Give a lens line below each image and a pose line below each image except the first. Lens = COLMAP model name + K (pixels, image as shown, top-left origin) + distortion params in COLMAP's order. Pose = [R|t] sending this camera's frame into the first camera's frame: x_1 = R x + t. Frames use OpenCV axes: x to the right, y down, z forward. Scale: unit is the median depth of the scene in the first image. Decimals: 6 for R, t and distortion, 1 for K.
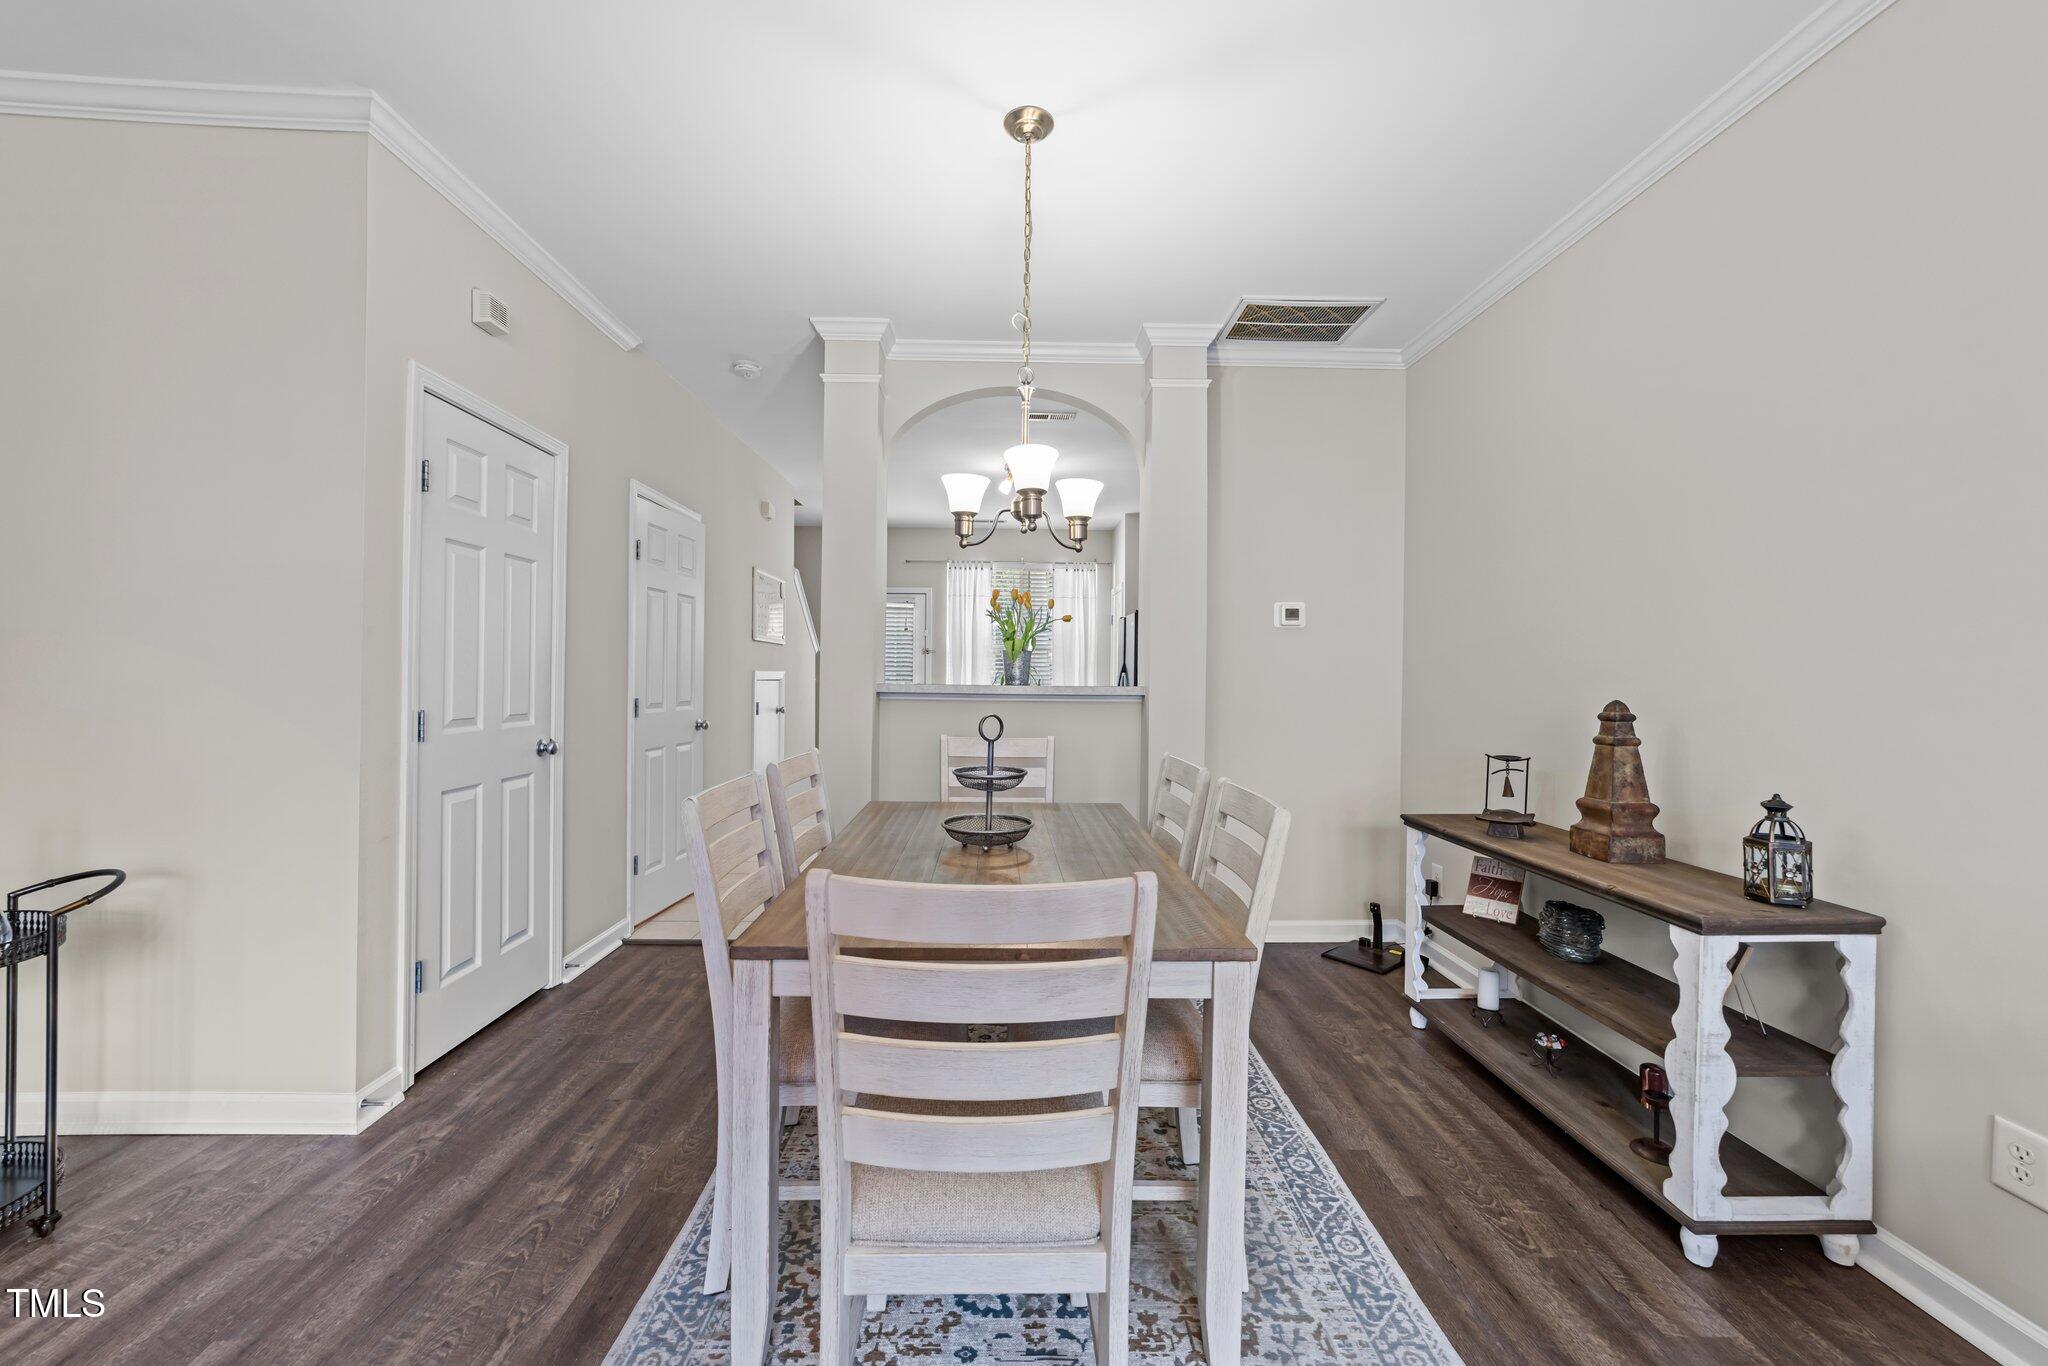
lens RADIAL K [[800.5, 0, 1026.3], [0, 800.5, 679.3], [0, 0, 1]] dist [-0.000329, -0.000011]
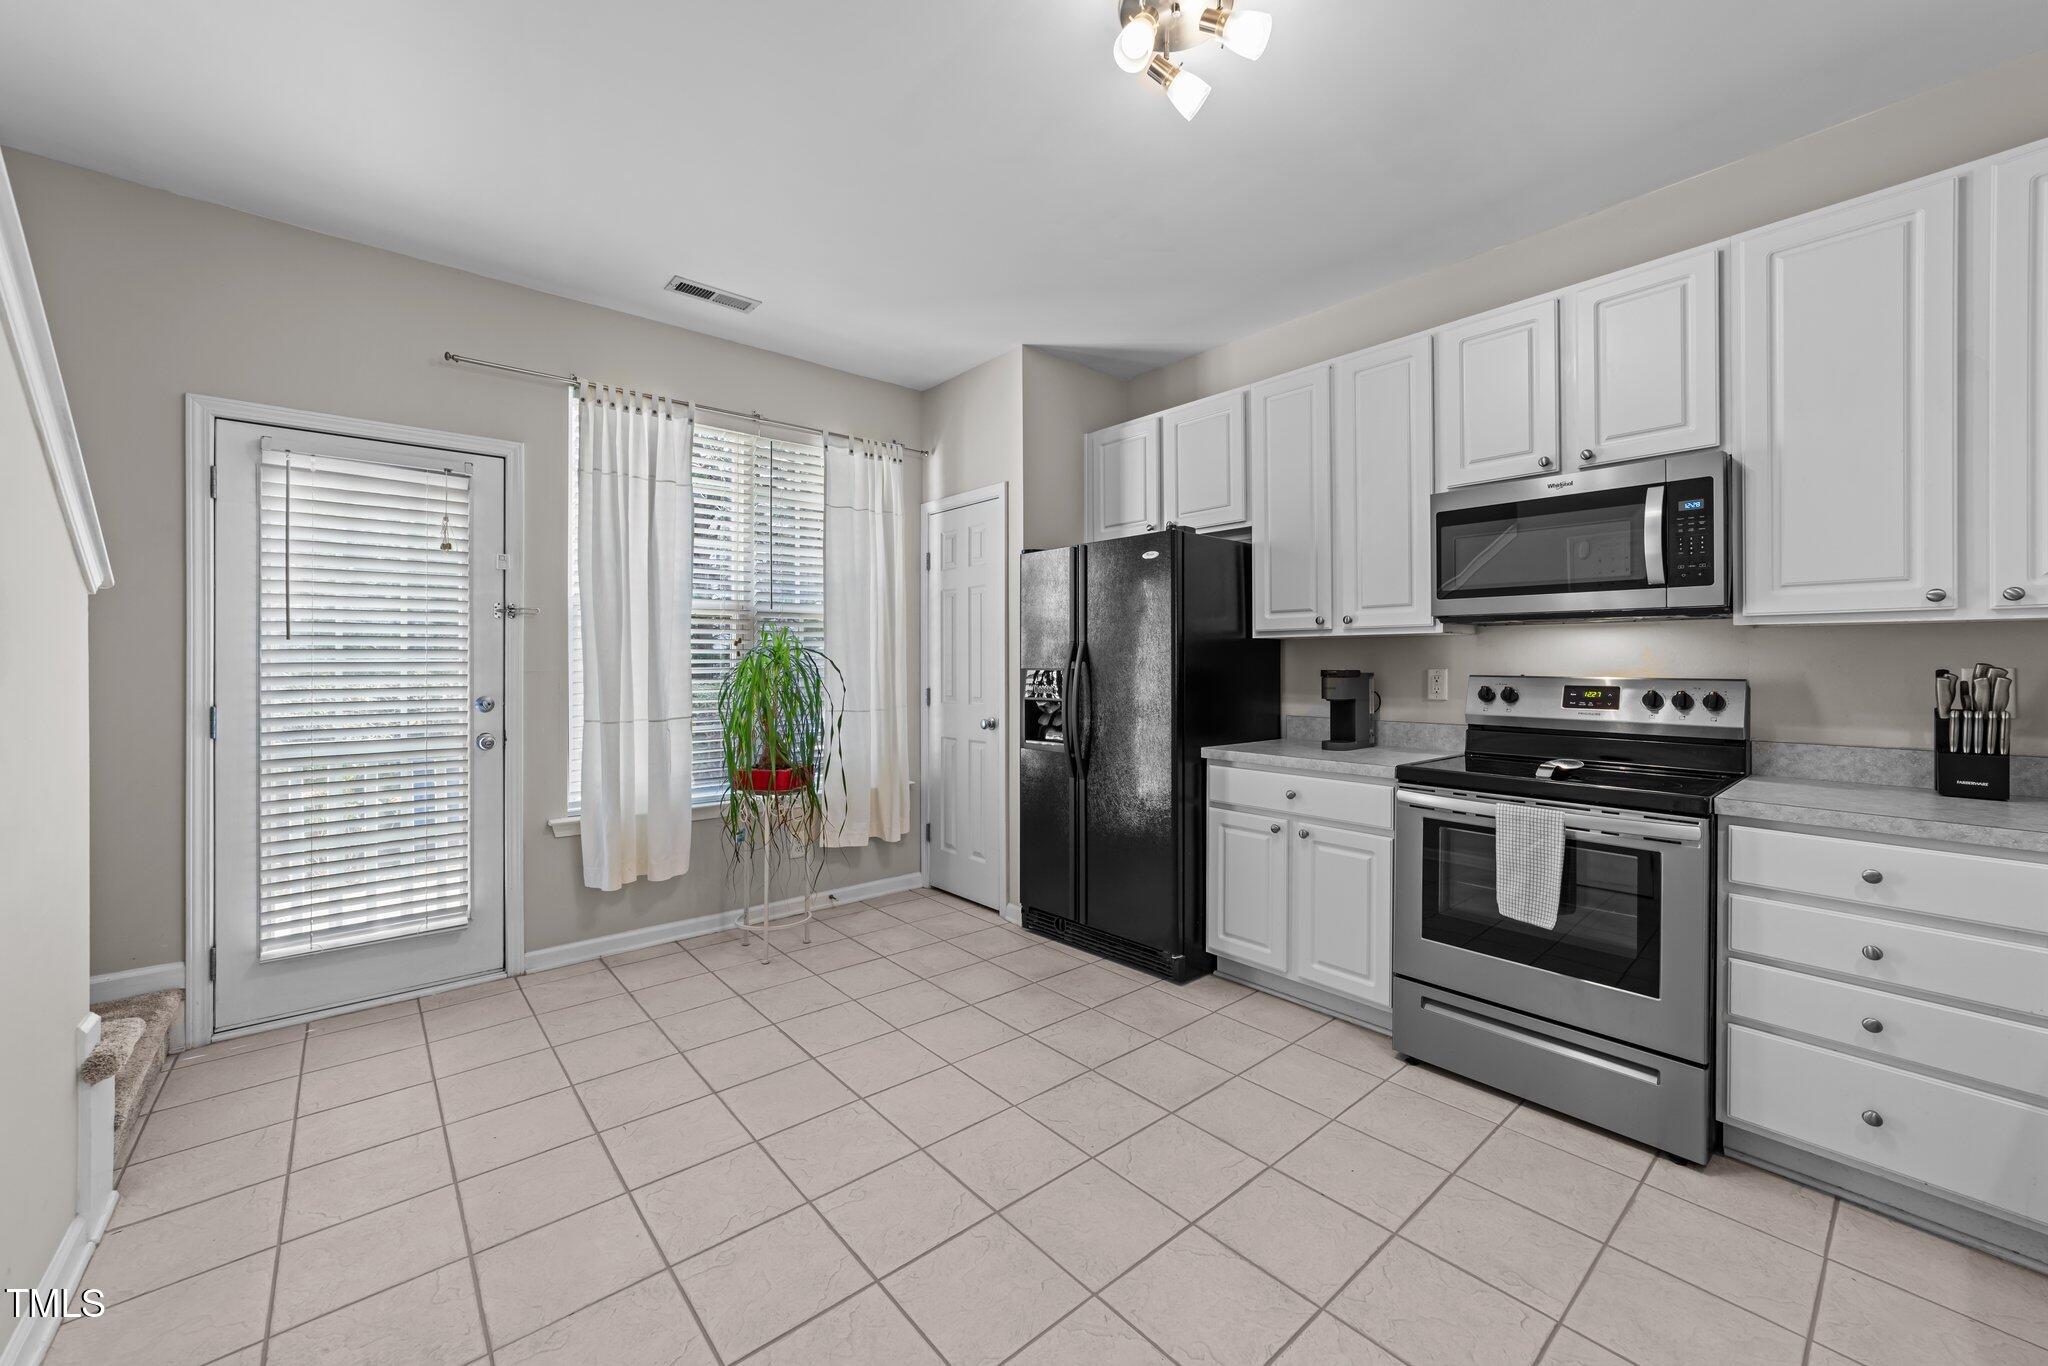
lens RADIAL K [[800.5, 0, 1024.1], [0, 800.5, 670.3], [0, 0, 1]] dist [-0.000329, -0.000011]
pose [[0.780647, -0.014081, 0.624814, -0.171738], [0.010385, 0.999900, 0.009559, -0.007711], [-0.624886, -0.000973, 0.780715, 0.553281]]
